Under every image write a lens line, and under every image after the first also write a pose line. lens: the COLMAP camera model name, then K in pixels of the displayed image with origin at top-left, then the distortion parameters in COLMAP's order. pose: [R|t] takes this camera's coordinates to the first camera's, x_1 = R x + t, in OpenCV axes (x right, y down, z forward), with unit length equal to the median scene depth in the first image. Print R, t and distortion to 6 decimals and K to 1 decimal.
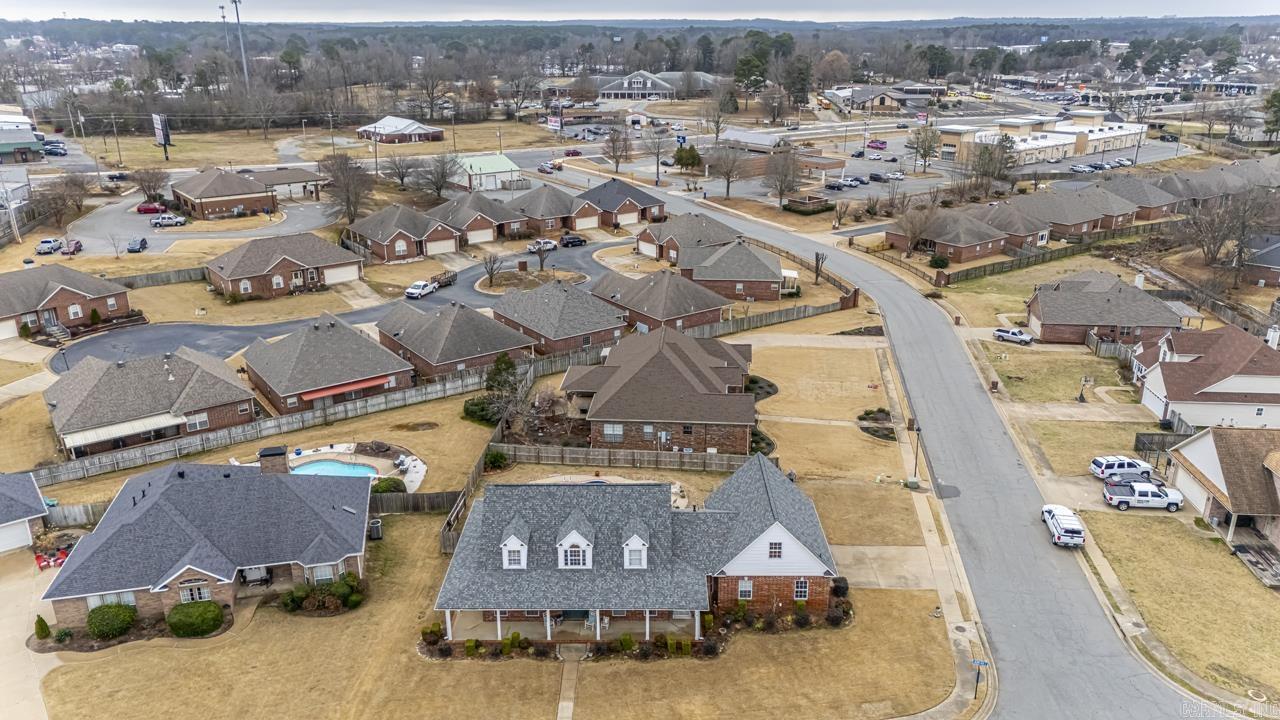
lens RADIAL K [[931.5, 0, 642.7], [0, 931.5, 367.0], [0, 0, 1]] dist [0.090799, -0.091152]
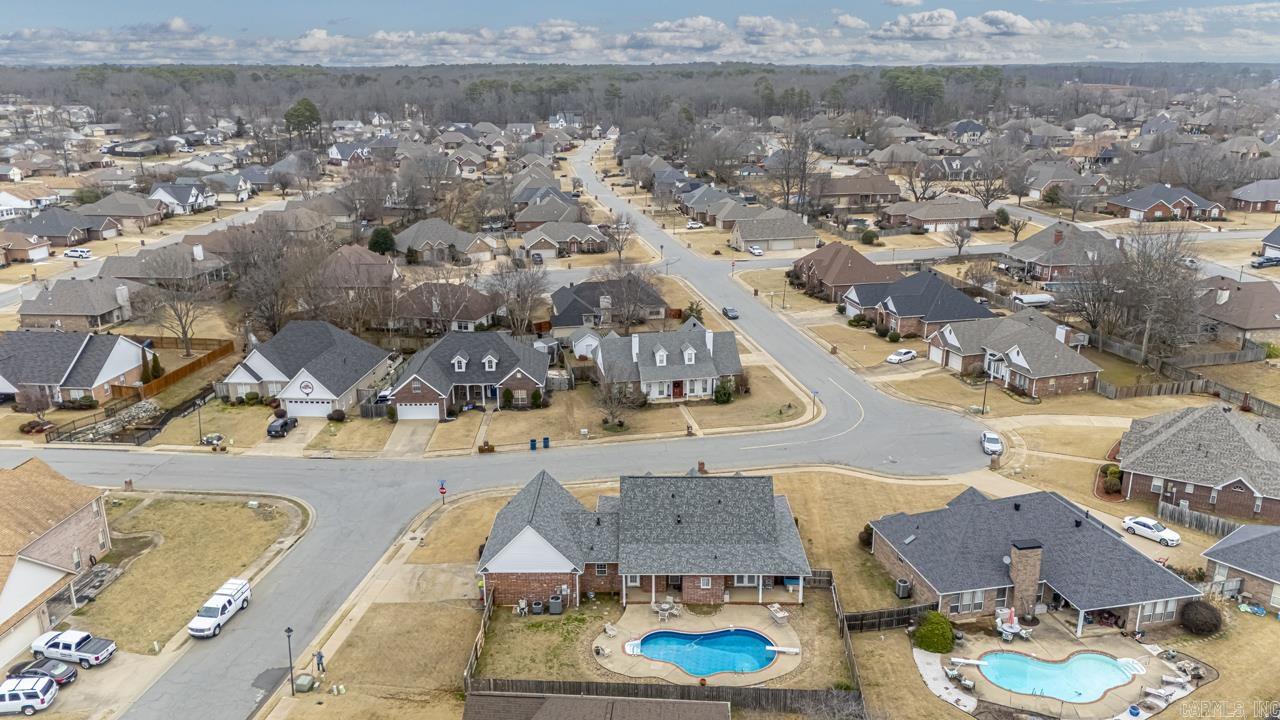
lens RADIAL K [[931.5, 0, 644.4], [0, 931.5, 369.0], [0, 0, 1]] dist [0.090799, -0.091152]
pose [[-0.999973, 0.007287, 0.001015, -0.002703], [0.006383, 0.790630, 0.612261, -0.455078], [0.003659, 0.612251, -0.790655, 1.165565]]
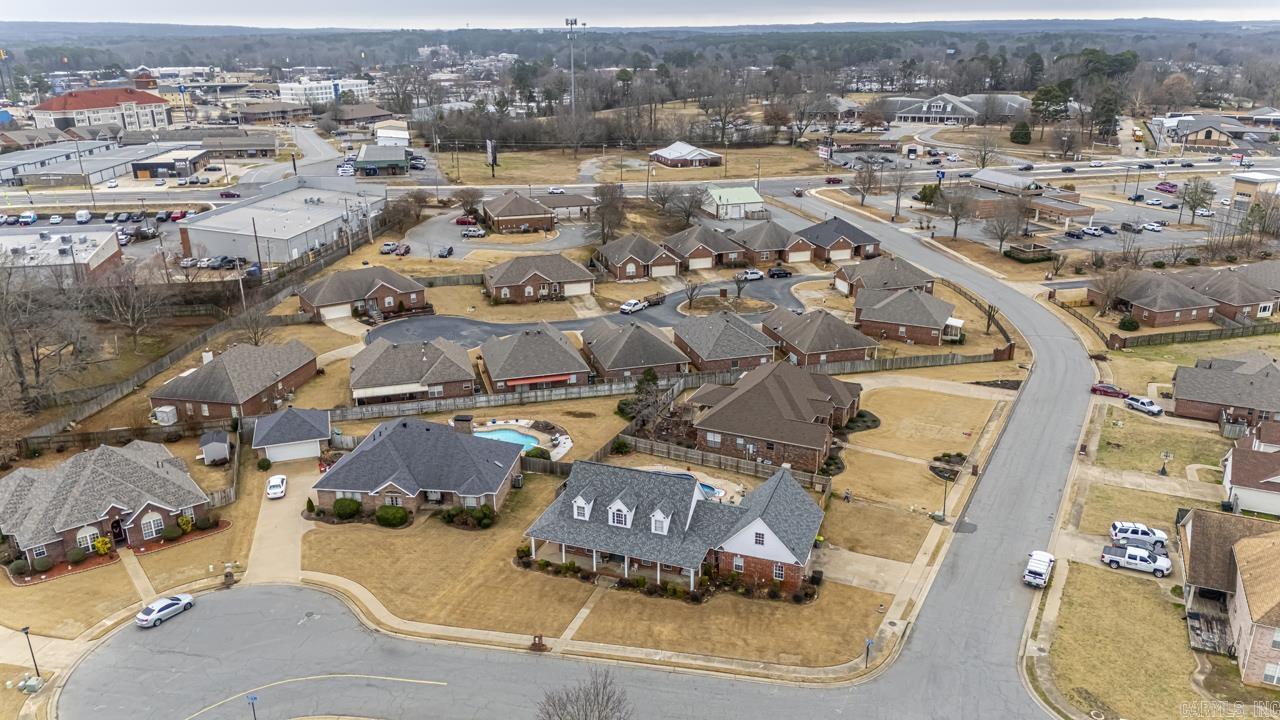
lens RADIAL K [[931.5, 0, 641.9], [0, 931.5, 367.1], [0, 0, 1]] dist [0.090799, -0.091152]
pose [[0.939809, 0.115692, -0.321518, 0.234155], [-0.116287, 0.993063, 0.017421, -0.033638], [0.321303, 0.021016, 0.946743, -0.208873]]
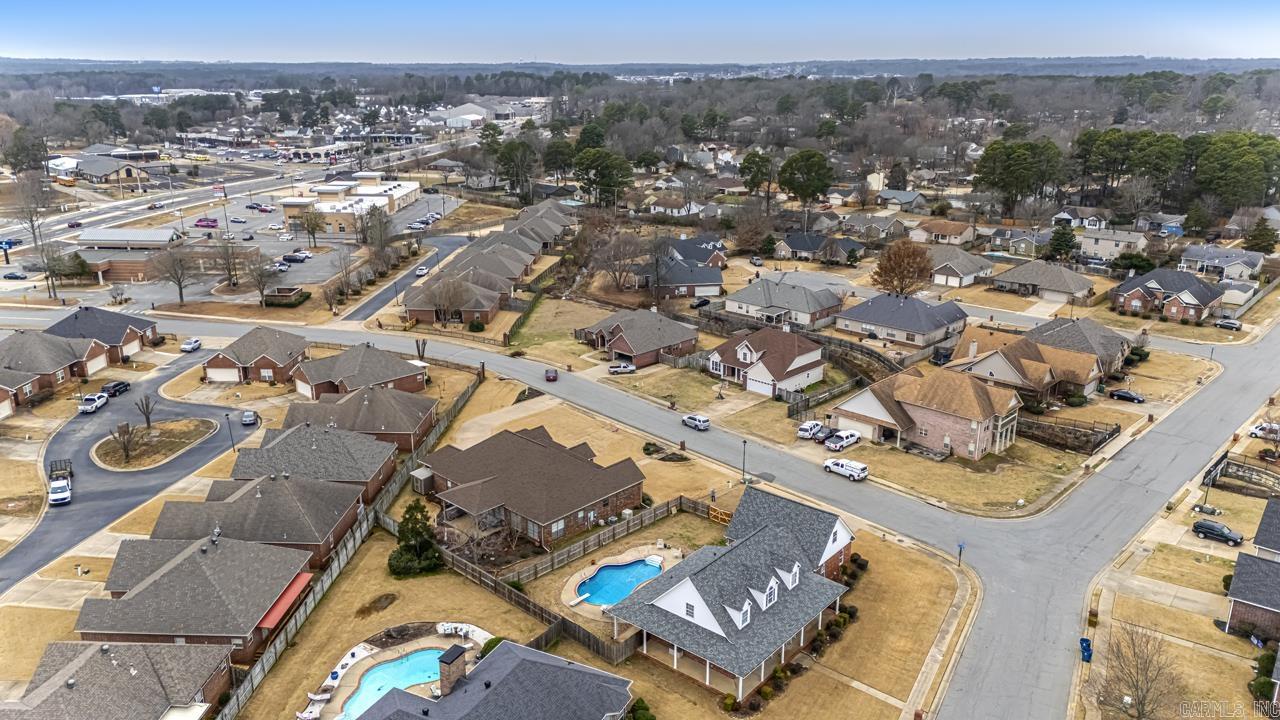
lens RADIAL K [[931.5, 0, 642.0], [0, 931.5, 362.4], [0, 0, 1]] dist [0.090799, -0.091152]
pose [[0.631279, -0.231506, 0.740197, -0.645358], [0.263520, 0.961653, 0.076026, -0.155213], [-0.729414, 0.147063, 0.668078, 0.119728]]
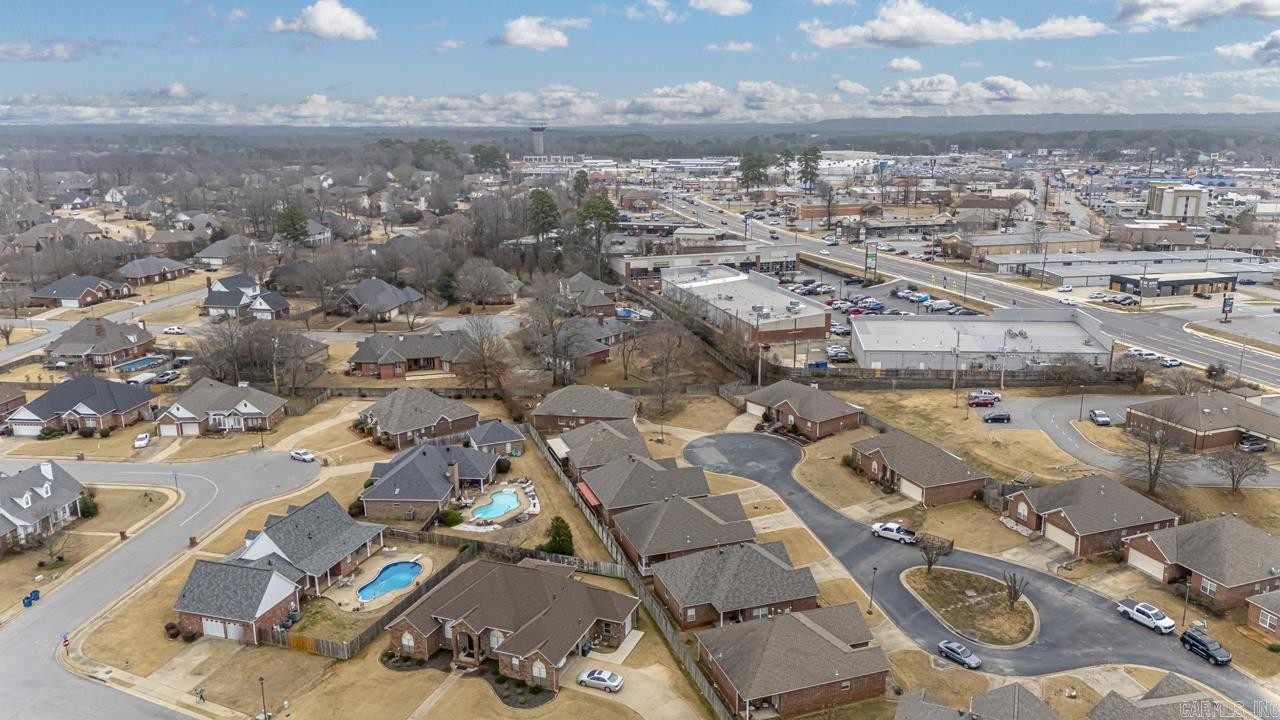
lens RADIAL K [[931.5, 0, 639.4], [0, 931.5, 358.7], [0, 0, 1]] dist [0.090799, -0.091152]
pose [[-0.294538, 0.241487, -0.924625, 0.860974], [-0.317882, 0.887690, 0.333102, -0.608749], [0.901220, 0.392033, -0.184694, 1.142257]]
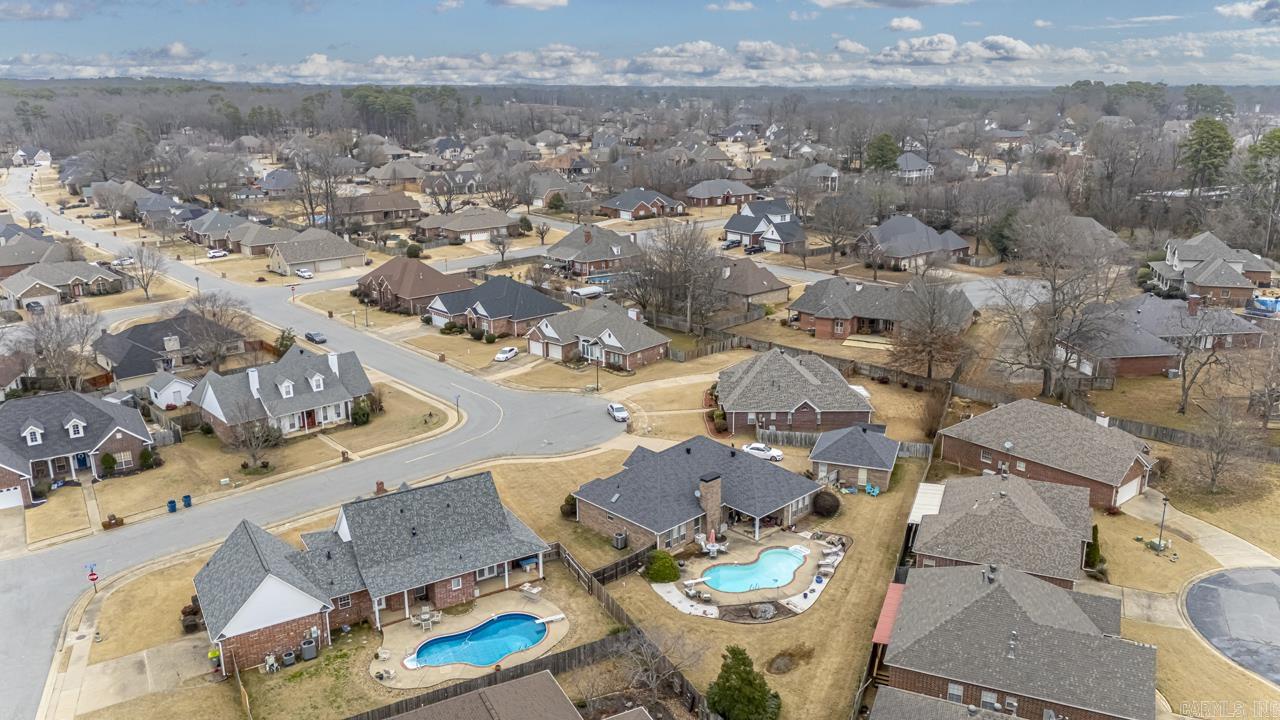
lens RADIAL K [[931.5, 0, 643.6], [0, 931.5, 359.7], [0, 0, 1]] dist [0.090799, -0.091152]
pose [[-0.850052, 0.153725, -0.503766, 0.172034], [-0.174303, 0.820461, 0.544484, -0.460278], [0.497021, 0.550648, -0.670639, 1.171838]]
